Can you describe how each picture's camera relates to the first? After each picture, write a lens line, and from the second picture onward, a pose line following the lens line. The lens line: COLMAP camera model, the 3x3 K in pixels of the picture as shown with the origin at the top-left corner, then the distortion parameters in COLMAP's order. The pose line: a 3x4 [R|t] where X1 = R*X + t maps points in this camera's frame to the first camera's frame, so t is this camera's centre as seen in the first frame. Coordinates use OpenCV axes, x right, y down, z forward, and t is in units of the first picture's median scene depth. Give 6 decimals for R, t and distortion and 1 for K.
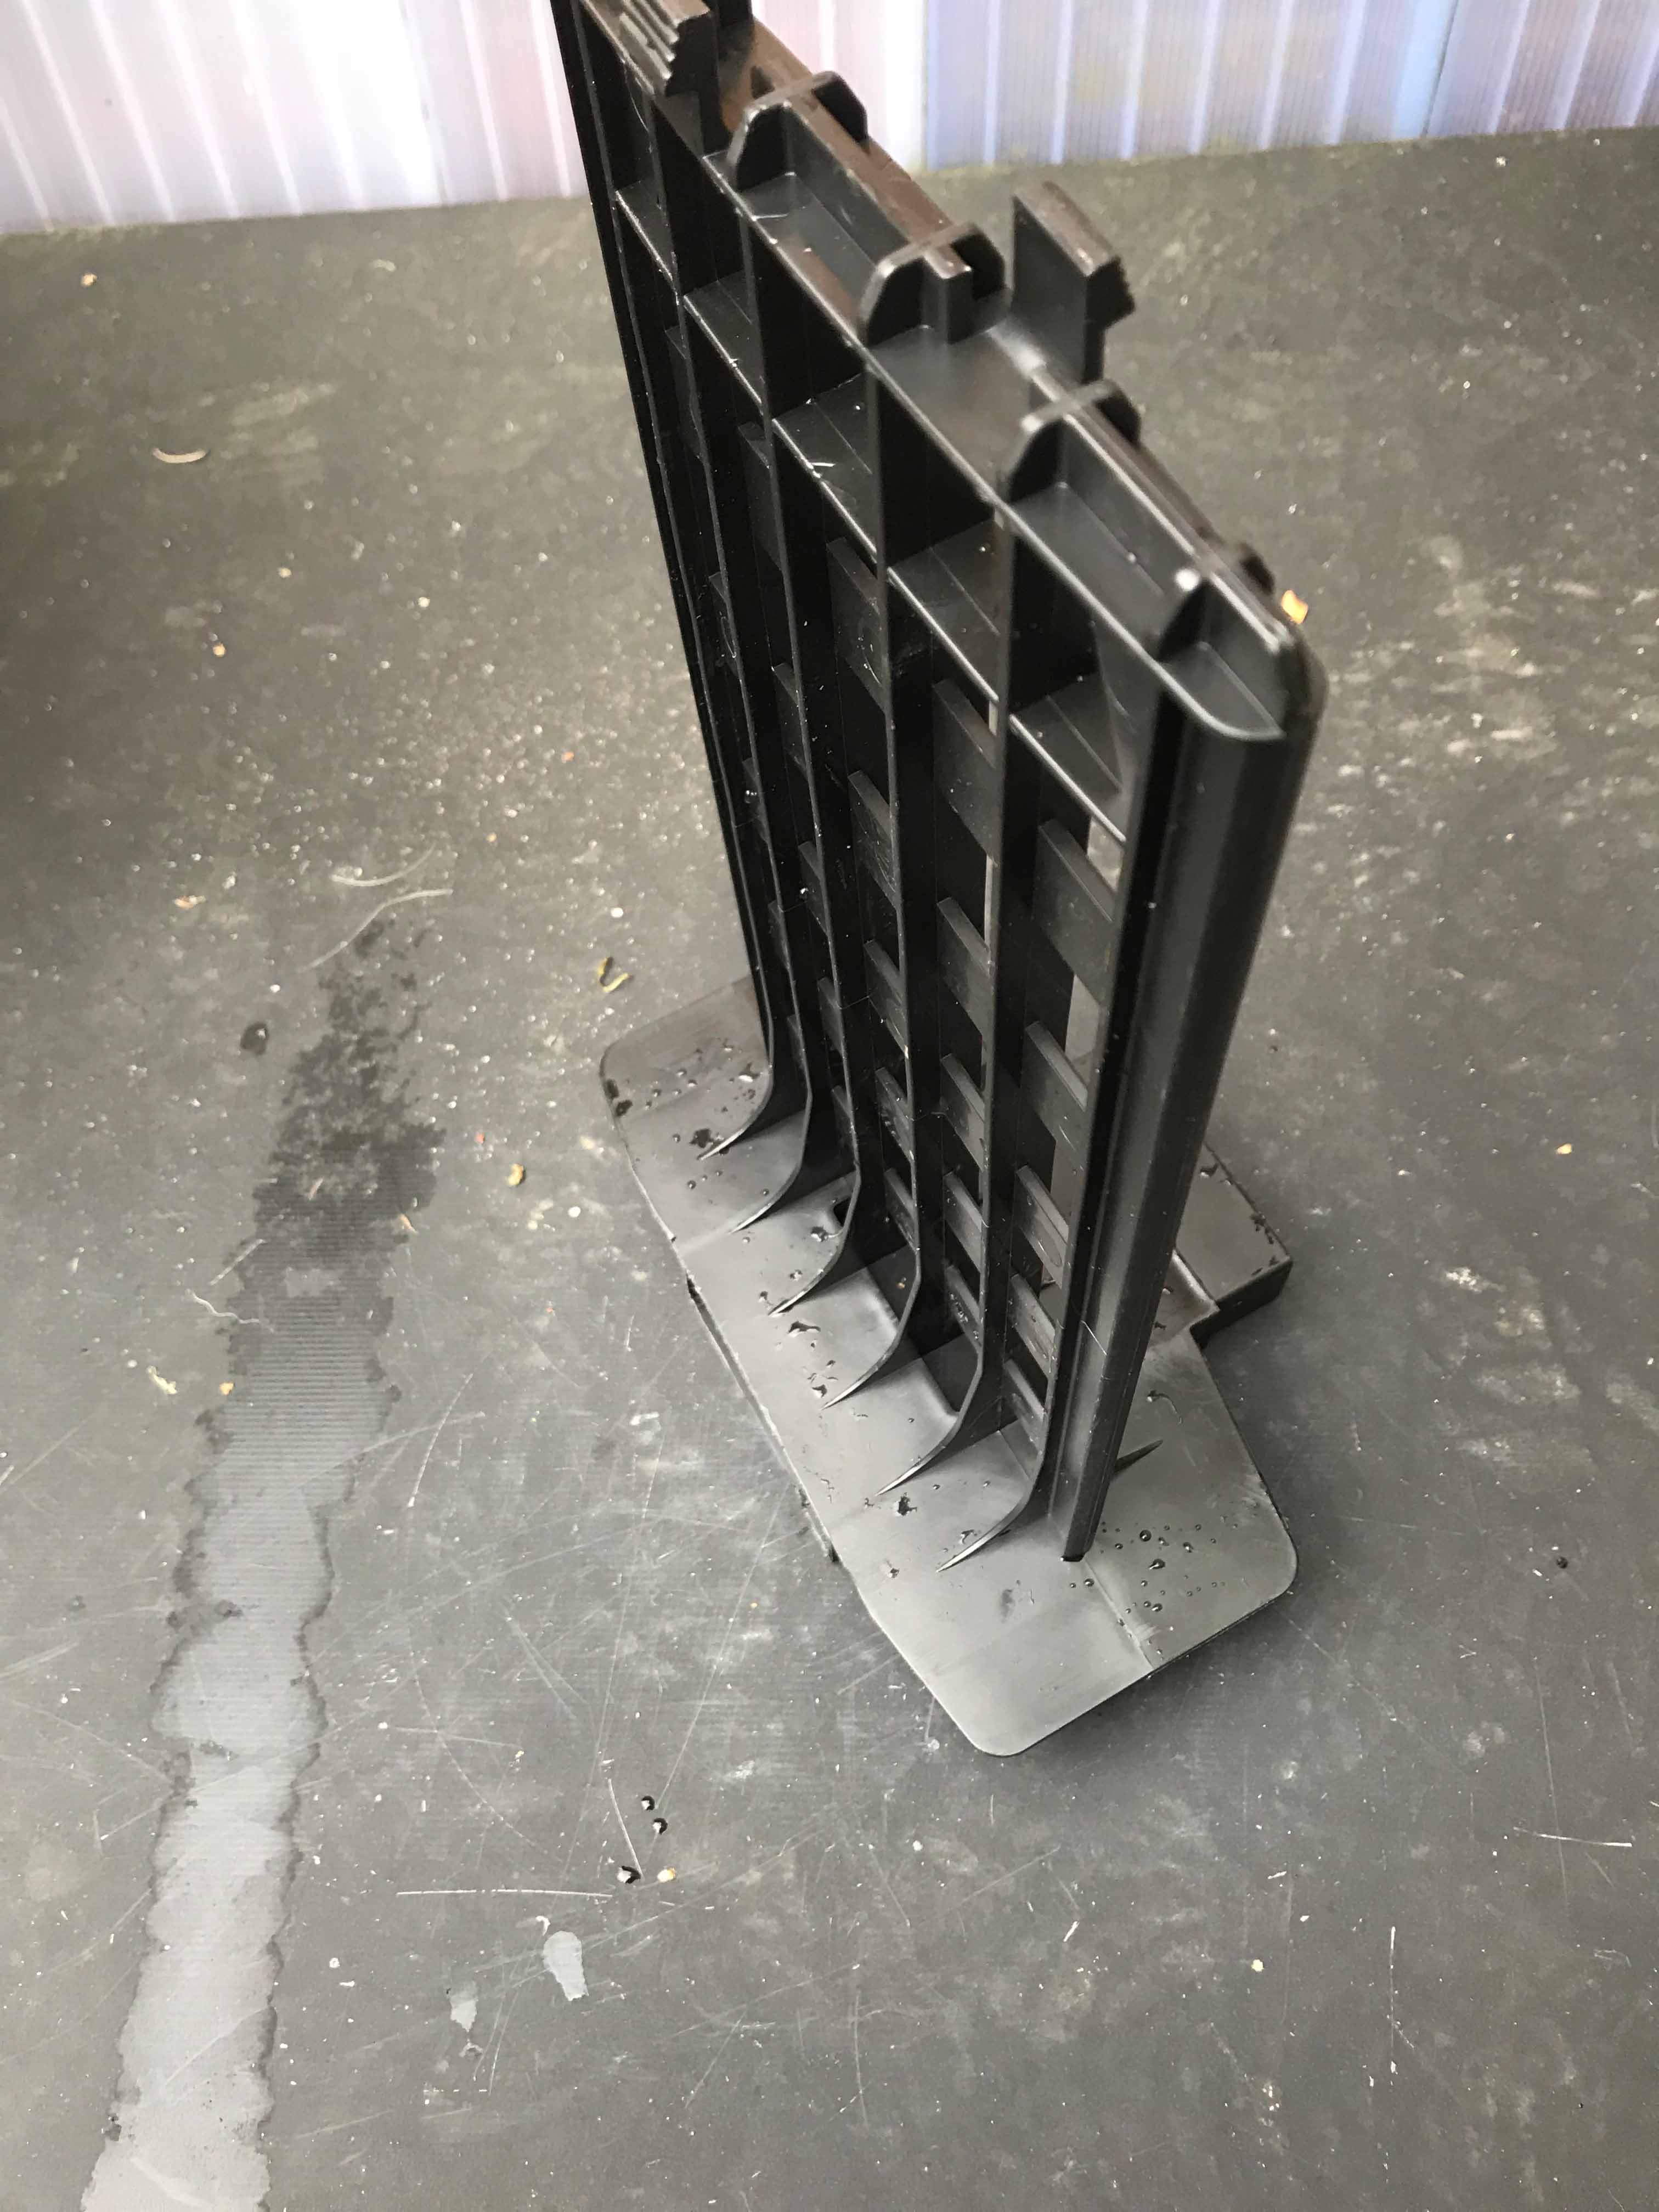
lens RADIAL K [[1816.7, 0, 829.5], [0, 1816.7, 1106.0], [0, 0, 1]] dist [-0.005484, 0.010455]
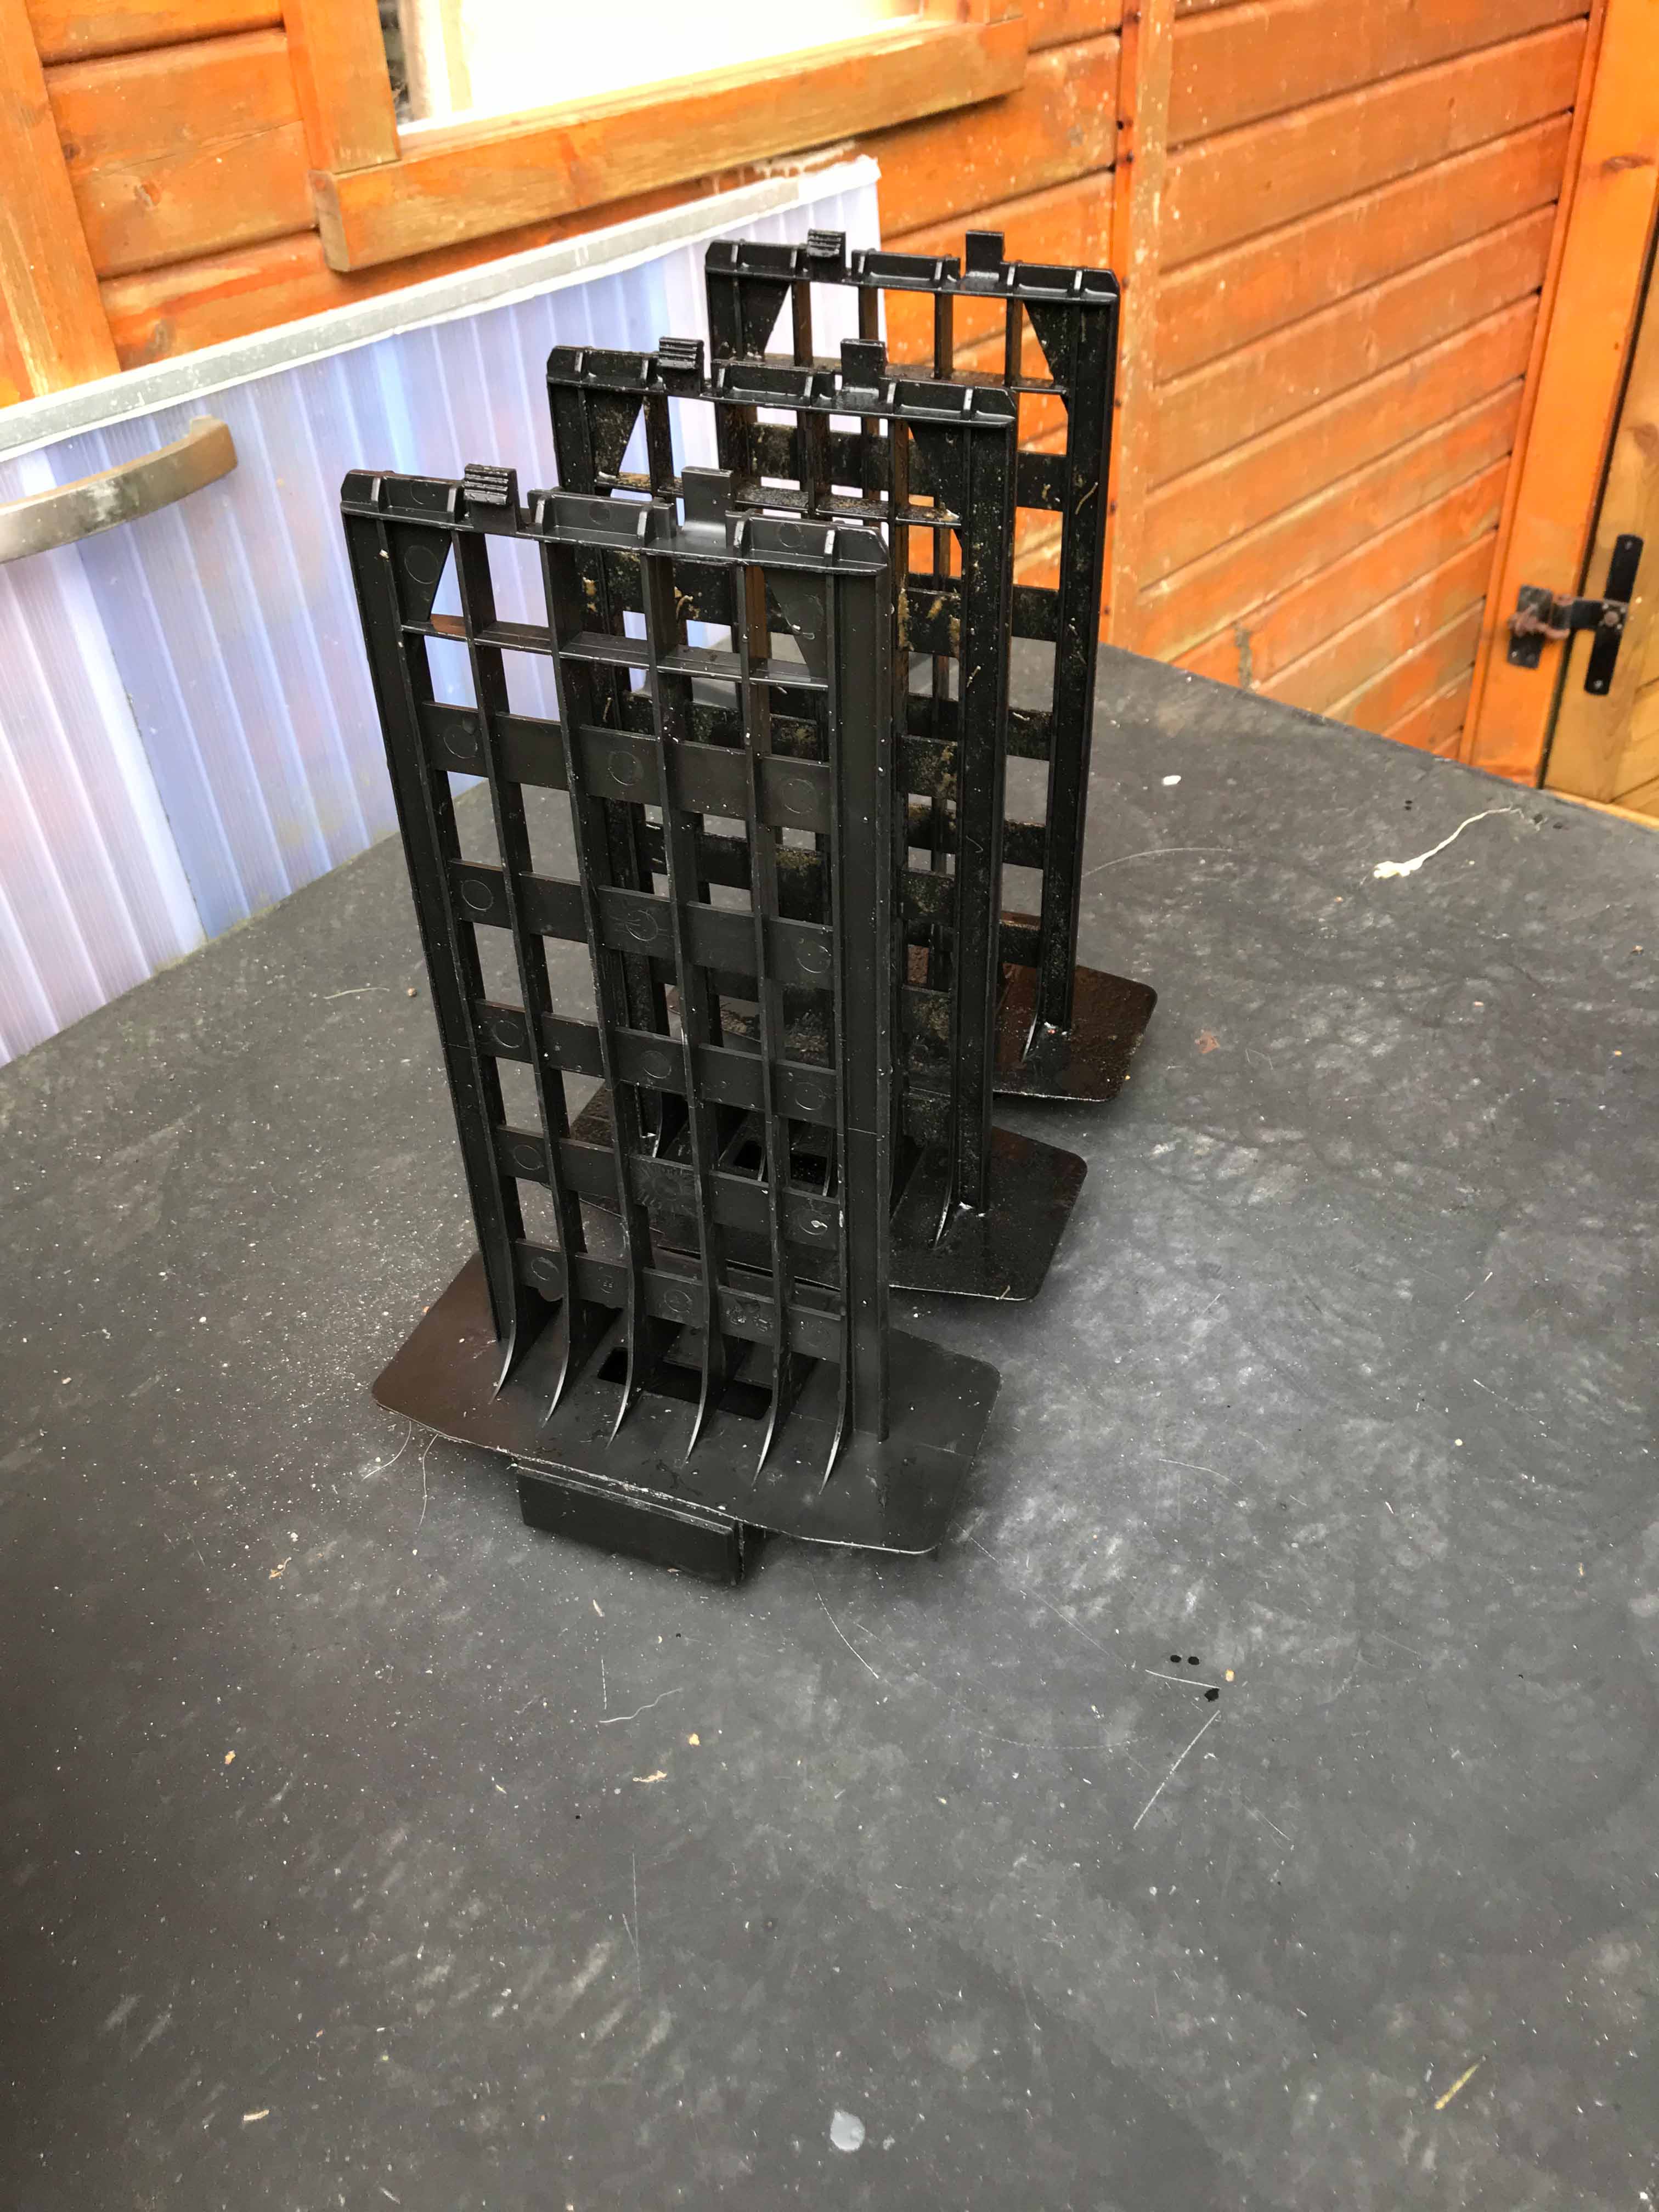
lens RADIAL K [[1816.7, 0, 829.5], [0, 1816.7, 1106.0], [0, 0, 1]] dist [-0.005484, 0.010455]
pose [[0.622891, -0.487632, 0.611737, -0.708342], [0.693423, 0.706165, -0.143163, 0.083647], [-0.362176, 0.513367, 0.777999, -0.144455]]
